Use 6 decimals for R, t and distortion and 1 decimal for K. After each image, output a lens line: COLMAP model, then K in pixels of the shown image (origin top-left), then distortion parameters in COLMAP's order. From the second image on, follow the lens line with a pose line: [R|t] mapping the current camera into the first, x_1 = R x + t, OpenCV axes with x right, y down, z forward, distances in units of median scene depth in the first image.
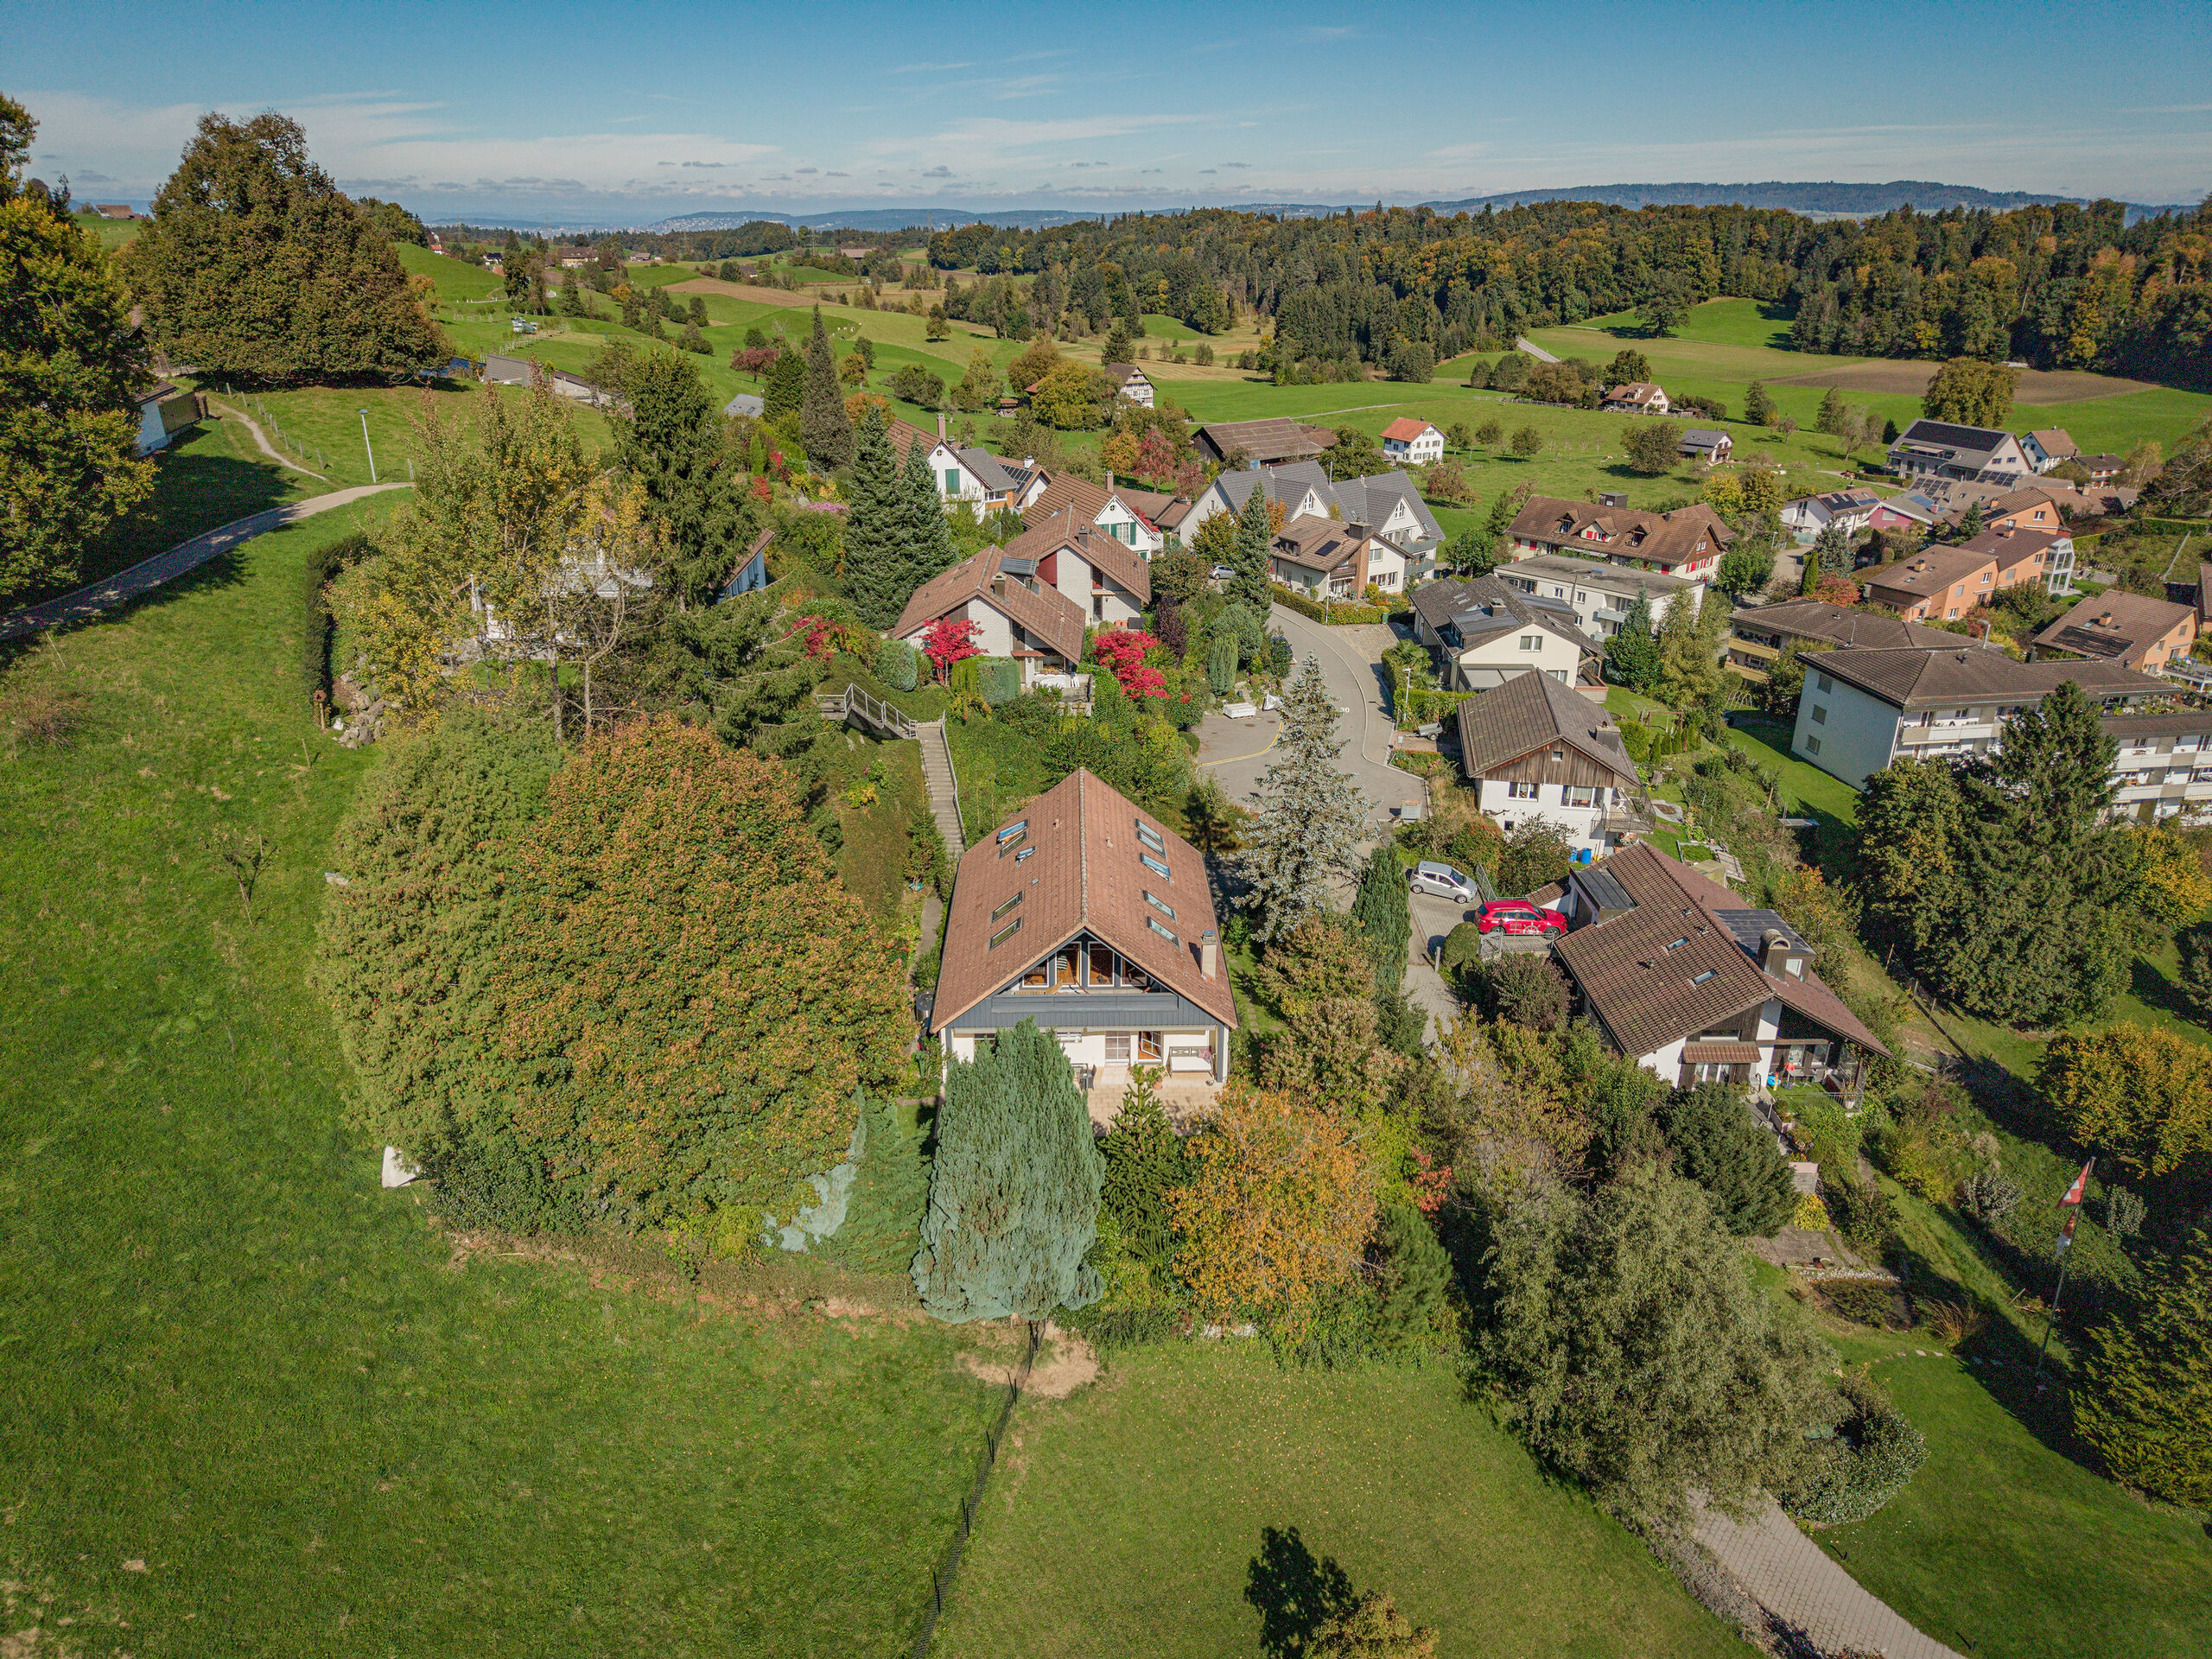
lens RADIAL K [[1453.9, 0, 1106.0], [0, 1453.9, 829.5], [0, 0, 1]] dist [0.052583, -0.073792]
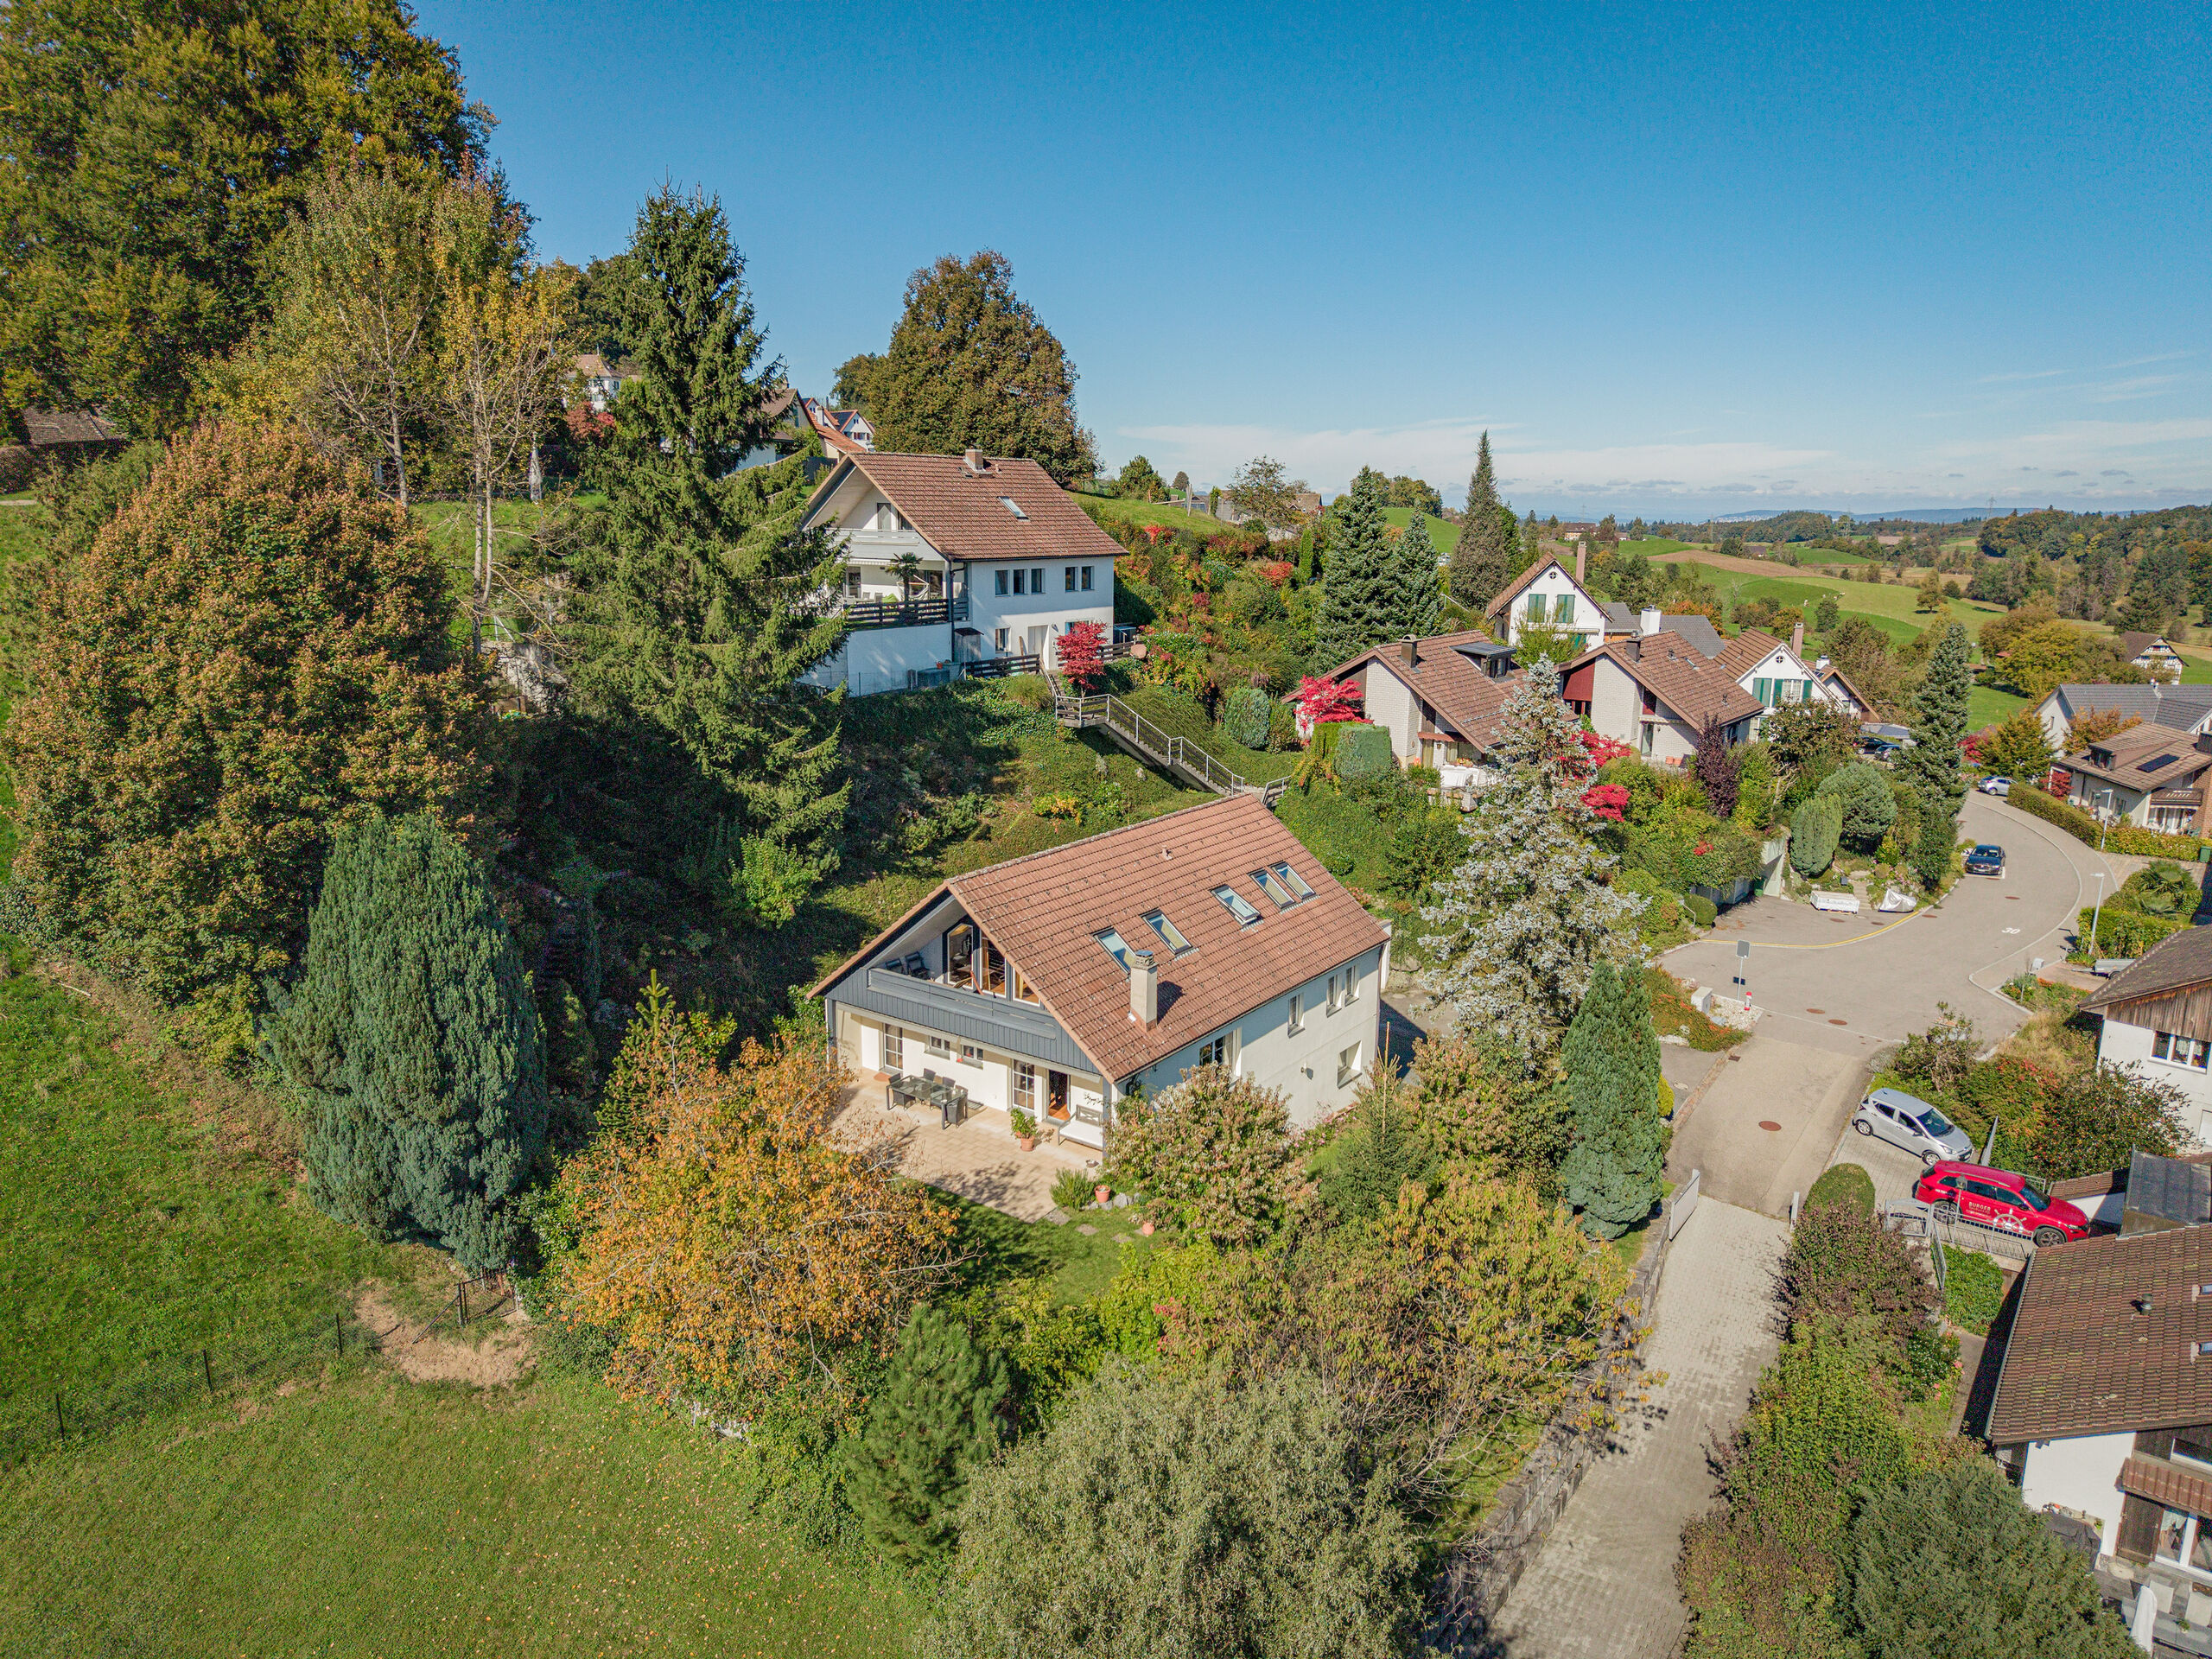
lens RADIAL K [[1453.9, 0, 1106.0], [0, 1453.9, 829.5], [0, 0, 1]] dist [0.052583, -0.073792]
pose [[0.792614, 0.136333, -0.594287, 0.244922], [-0.242089, 0.964928, -0.101519, 0.047087], [0.559604, 0.224336, 0.797820, 0.218280]]
